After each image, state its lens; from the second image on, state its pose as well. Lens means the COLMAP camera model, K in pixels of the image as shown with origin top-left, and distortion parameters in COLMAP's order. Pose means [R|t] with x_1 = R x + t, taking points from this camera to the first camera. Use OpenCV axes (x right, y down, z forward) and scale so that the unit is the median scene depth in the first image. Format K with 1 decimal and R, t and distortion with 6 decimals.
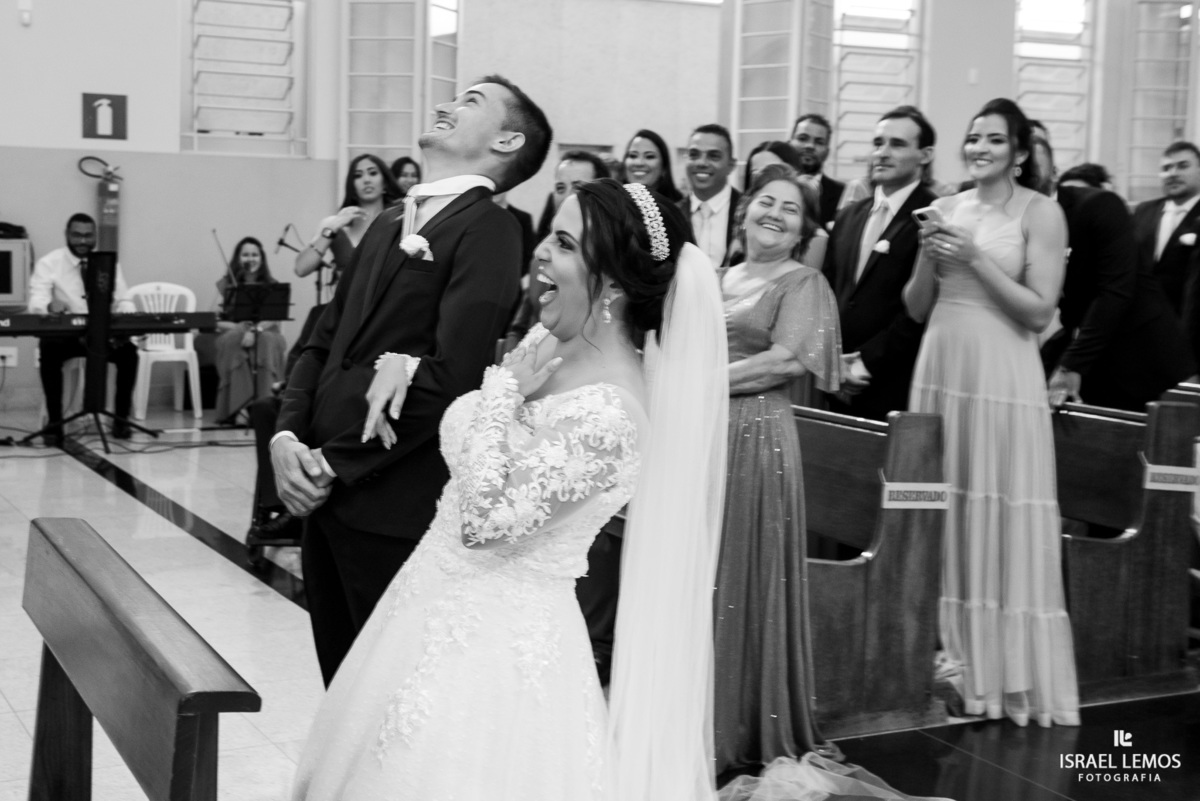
lens RADIAL K [[1739.6, 0, 597.6], [0, 1739.6, 400.0], [0, 0, 1]] dist [0.081338, 0.000000]
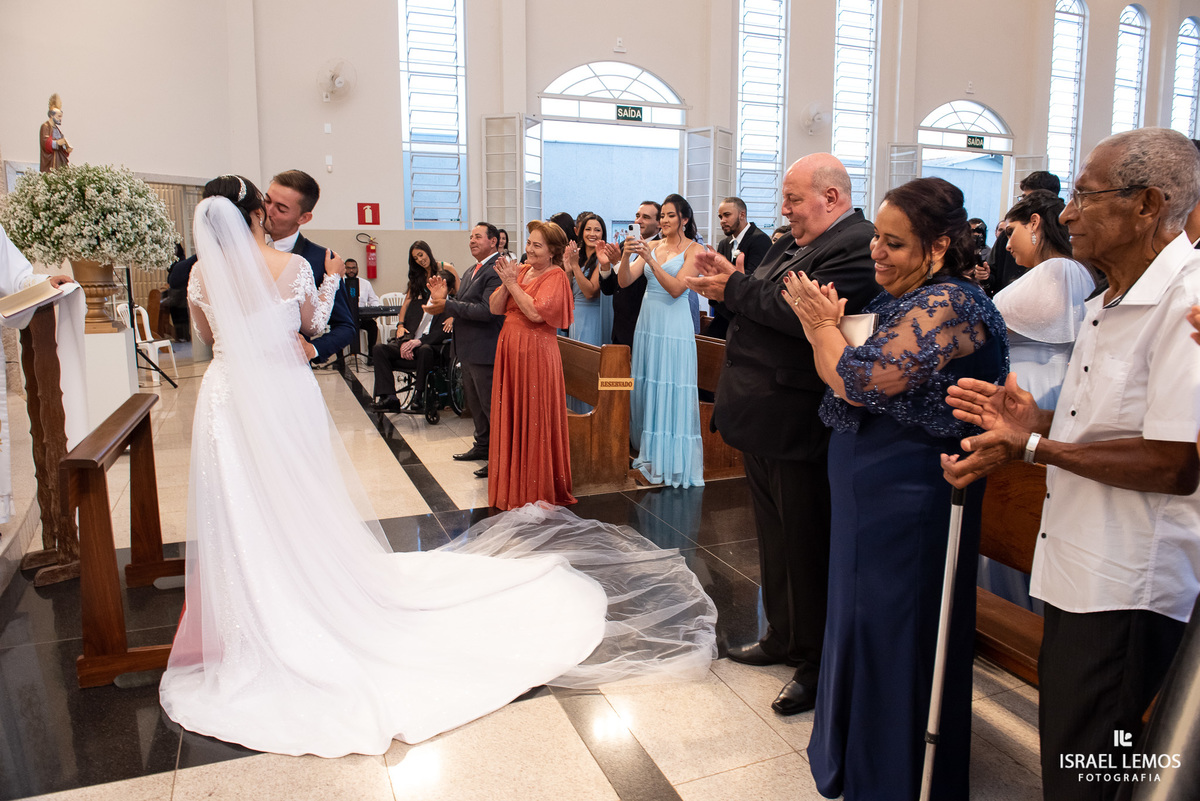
lens RADIAL K [[832.7, 0, 605.9], [0, 832.7, 401.3], [0, 0, 1]] dist [-0.043405, -0.002020]
pose [[0.999449, -0.021734, -0.025081, 0.176282], [0.023435, 0.997297, 0.069640, 0.004385], [0.023500, -0.070189, 0.997257, -0.019249]]
